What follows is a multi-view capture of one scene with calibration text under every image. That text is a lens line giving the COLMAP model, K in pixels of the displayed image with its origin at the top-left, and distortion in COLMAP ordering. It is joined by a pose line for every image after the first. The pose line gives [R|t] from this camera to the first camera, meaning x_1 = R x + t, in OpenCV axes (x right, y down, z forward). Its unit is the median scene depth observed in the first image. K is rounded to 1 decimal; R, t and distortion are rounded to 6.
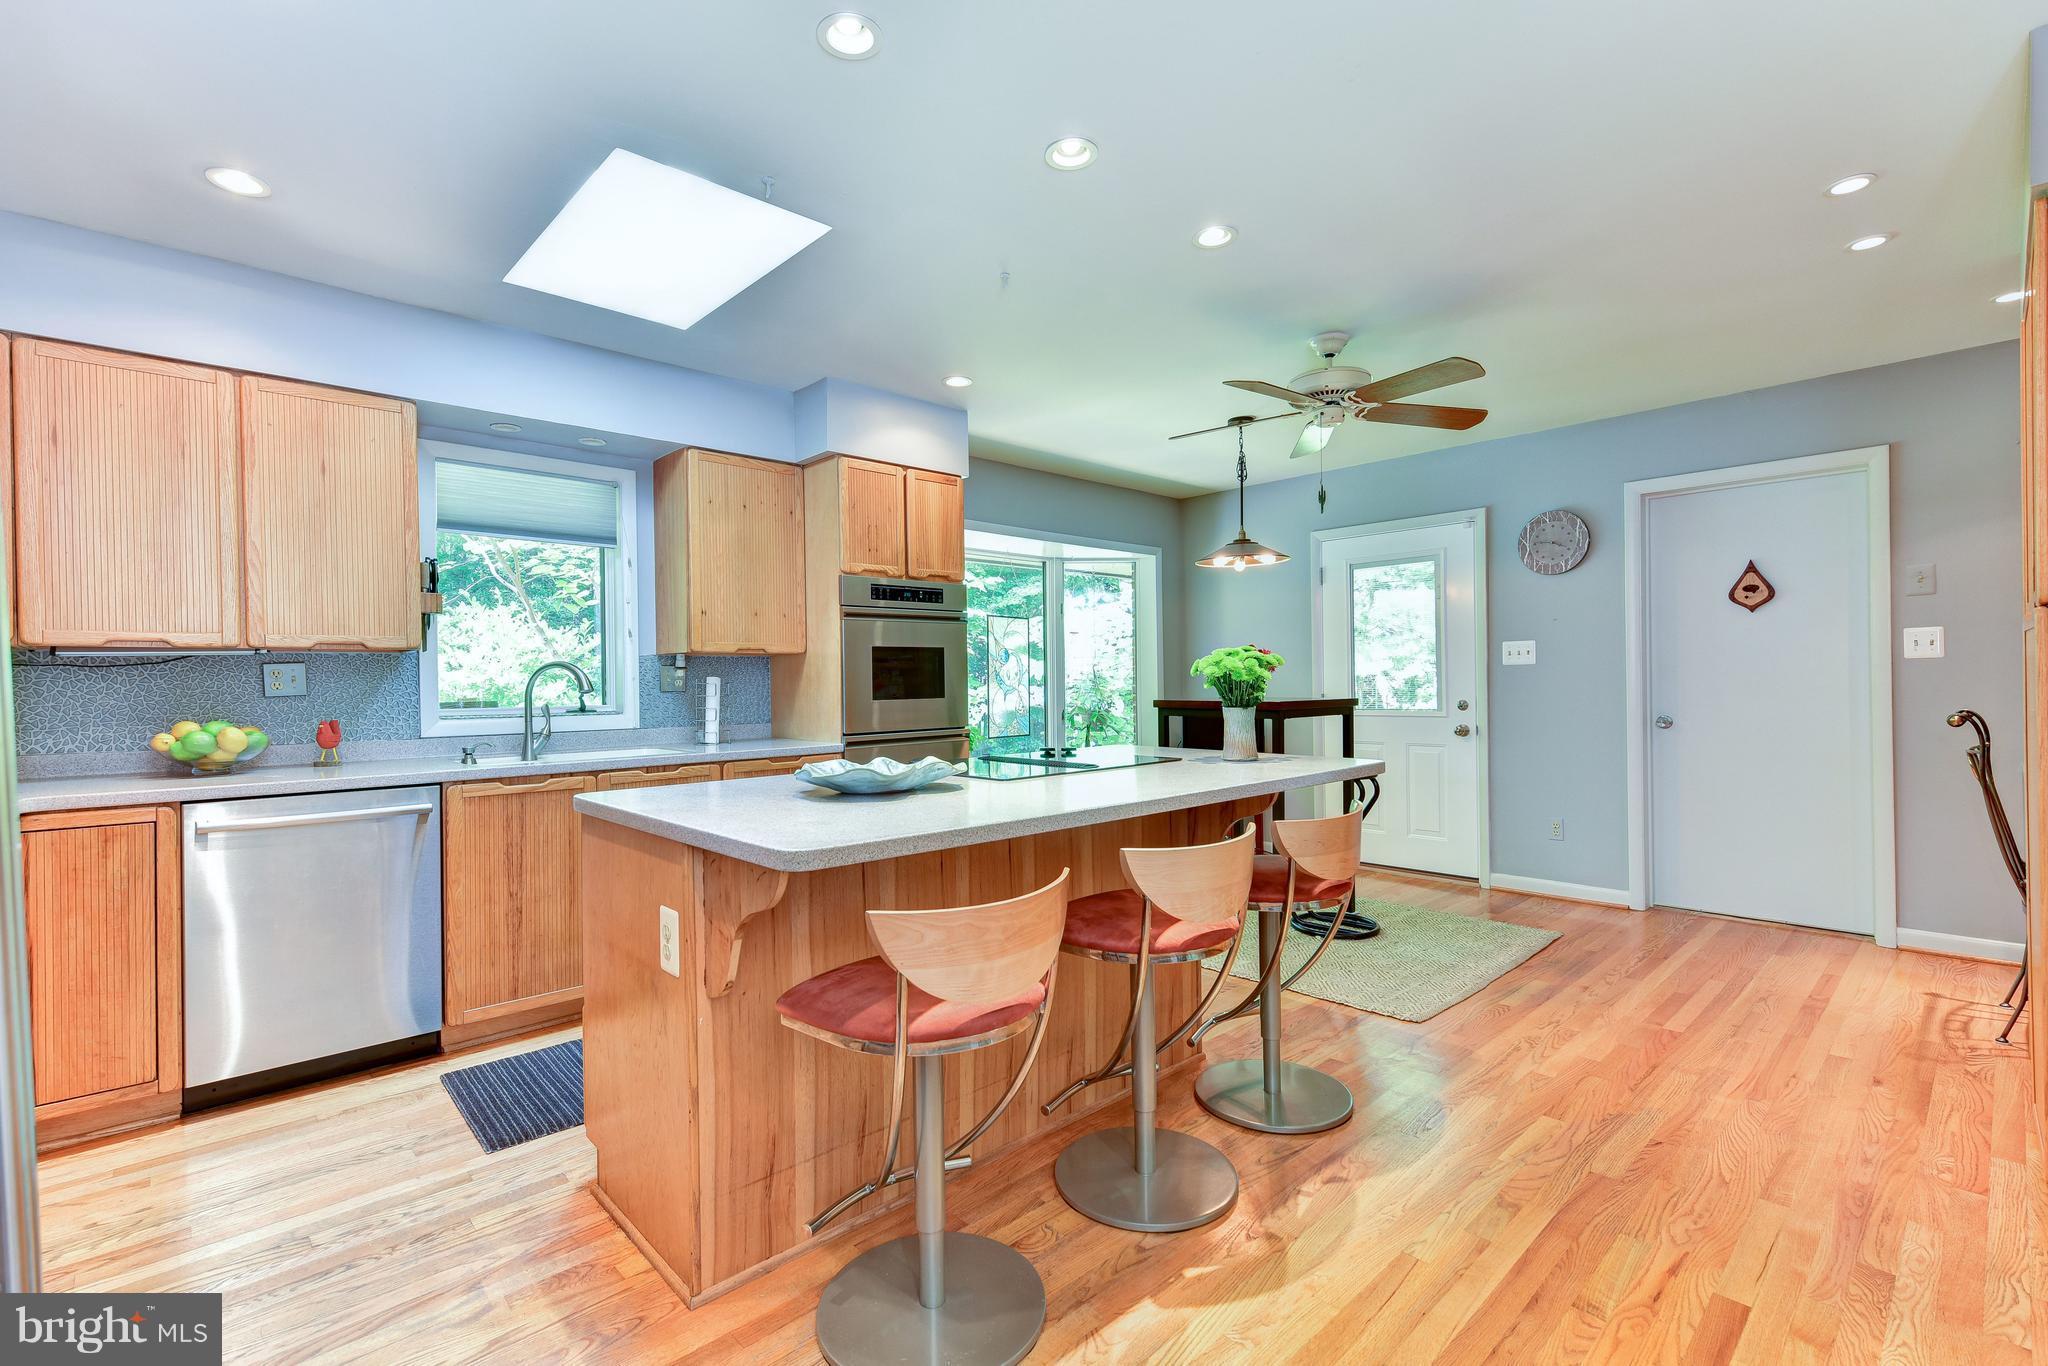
lens RADIAL K [[918.4, 0, 1023.2], [0, 918.4, 687.3], [0, 0, 1]] dist [0.000370, 0.000462]
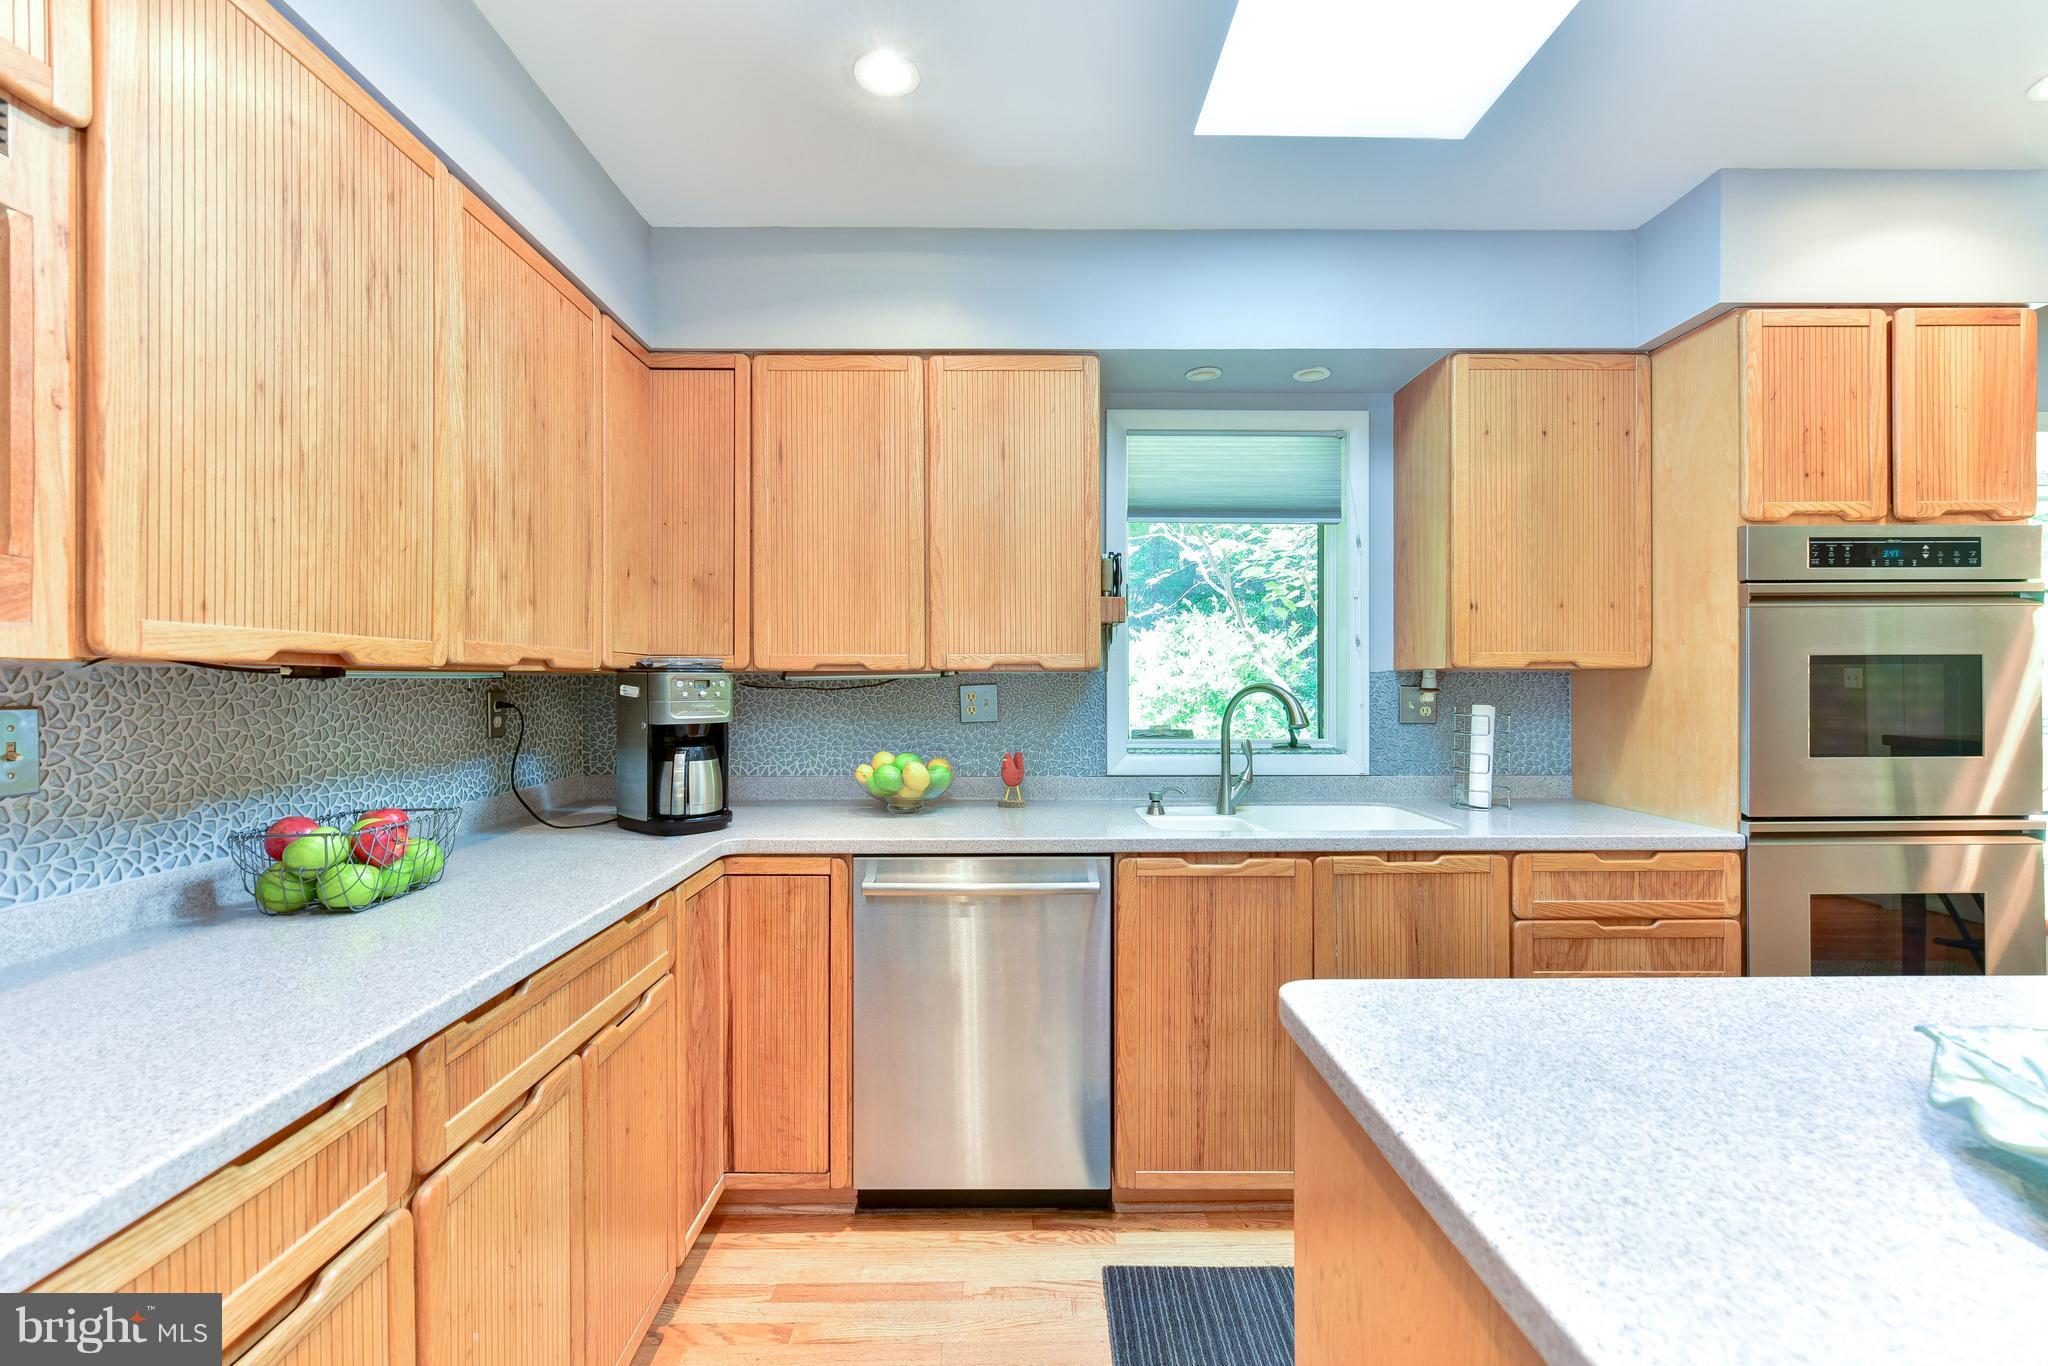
lens RADIAL K [[893.3, 0, 1024.6], [0, 893.3, 682.0], [0, 0, 1]] dist [0.015521, -0.000139]
pose [[0.741813, 0.009626, -0.670537, -0.162684], [-0.012291, 0.999924, 0.000757, -0.025708], [0.670494, 0.007680, 0.741875, 0.330927]]
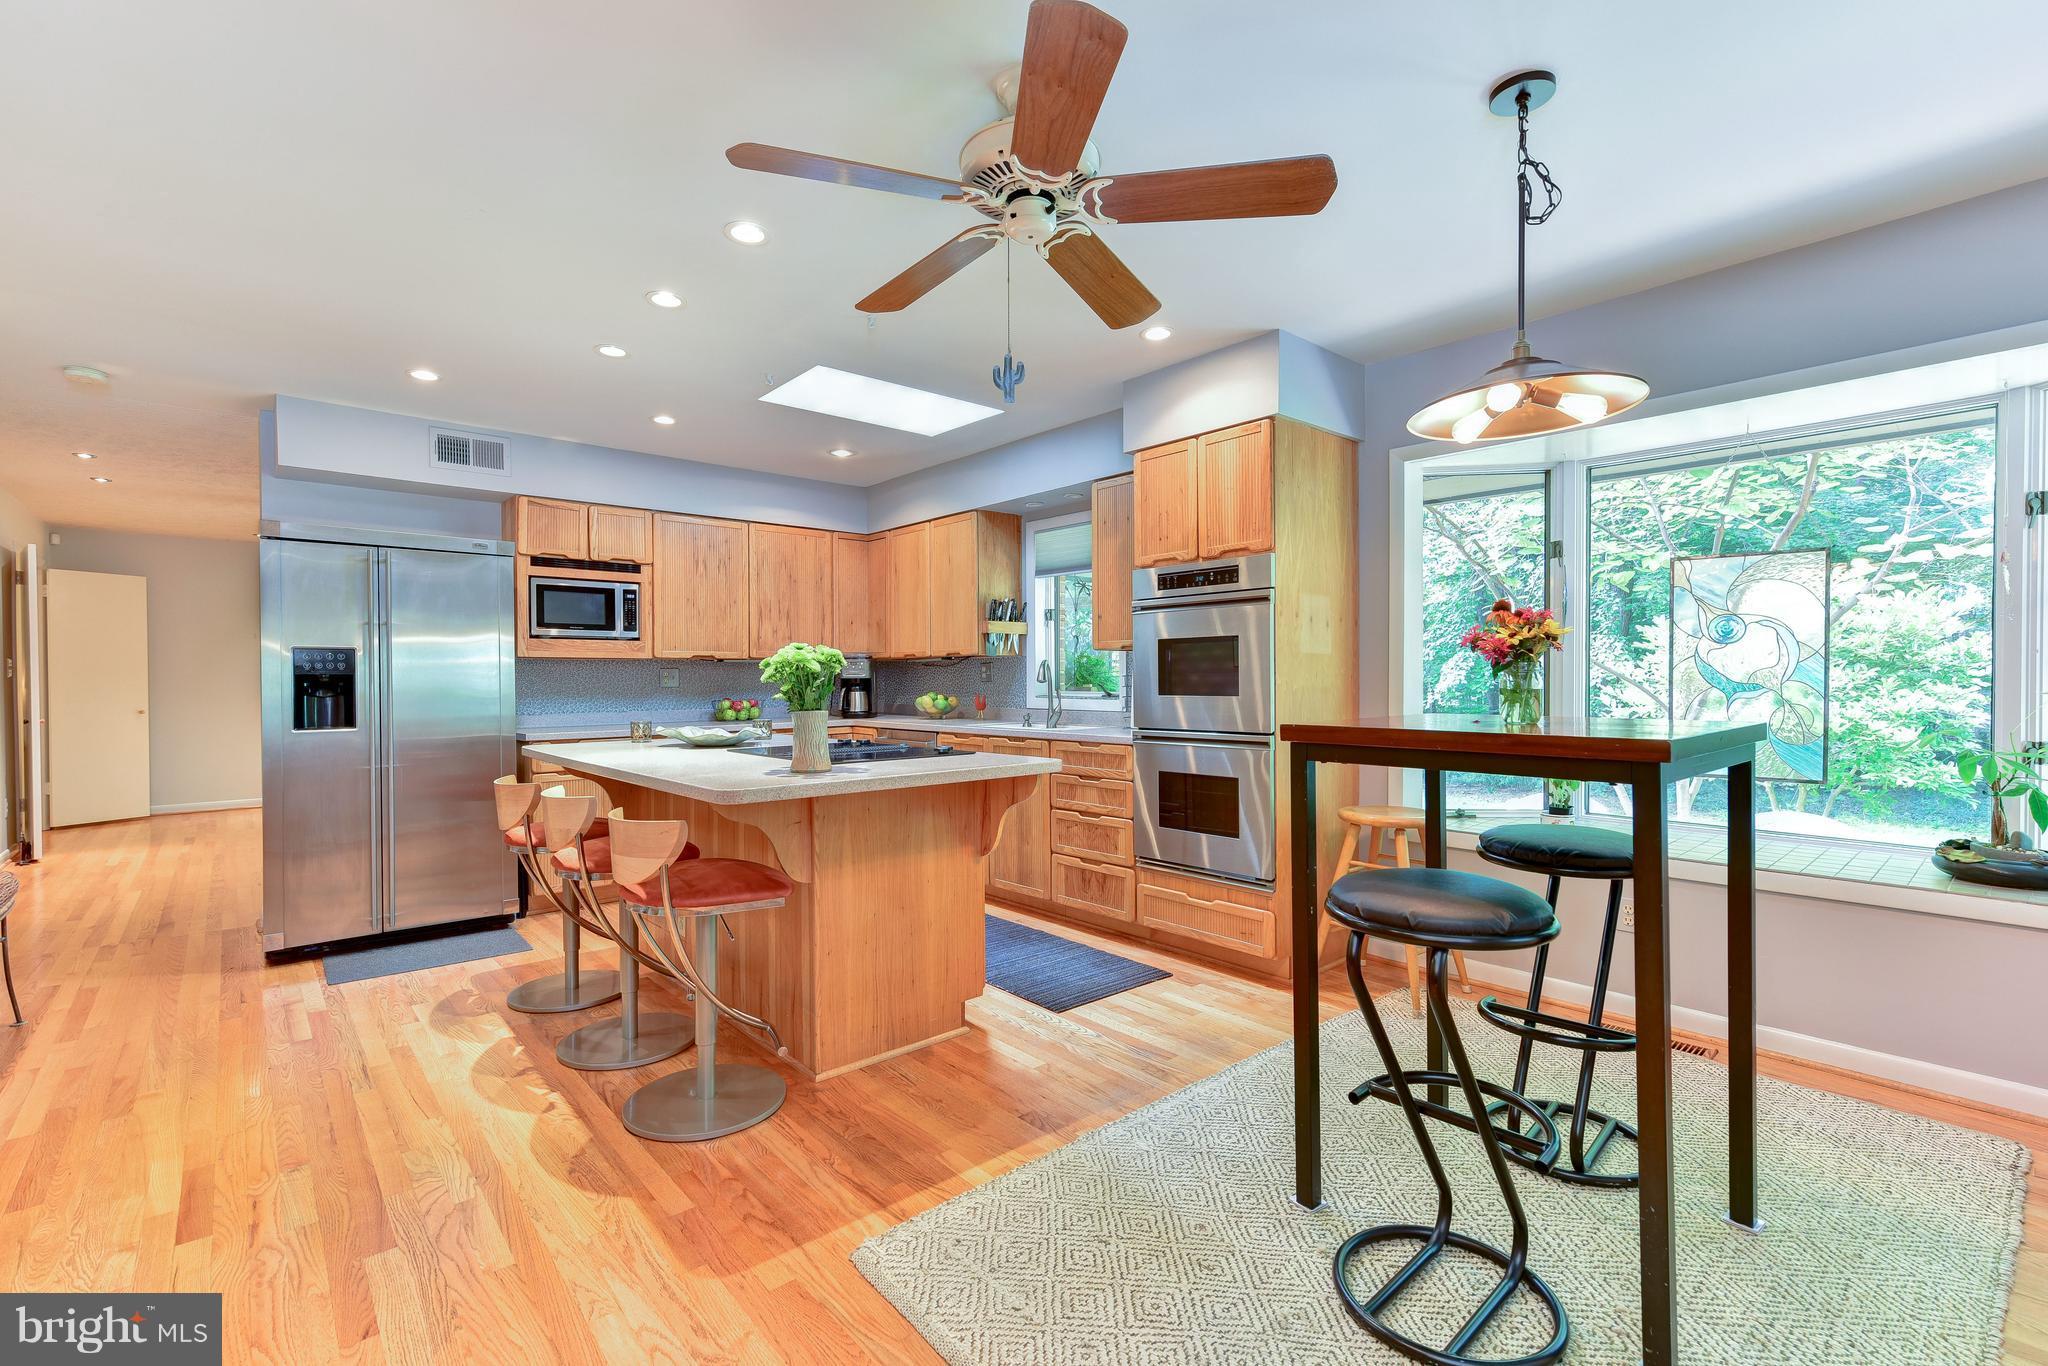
lens RADIAL K [[918.4, 0, 1023.2], [0, 918.4, 687.3], [0, 0, 1]] dist [0.000370, 0.000462]
pose [[-0.040940, 0.025192, -0.998844, 0.866973], [0.000332, 0.999682, 0.025199, -0.020001], [0.999162, 0.000700, -0.040935, 0.968729]]
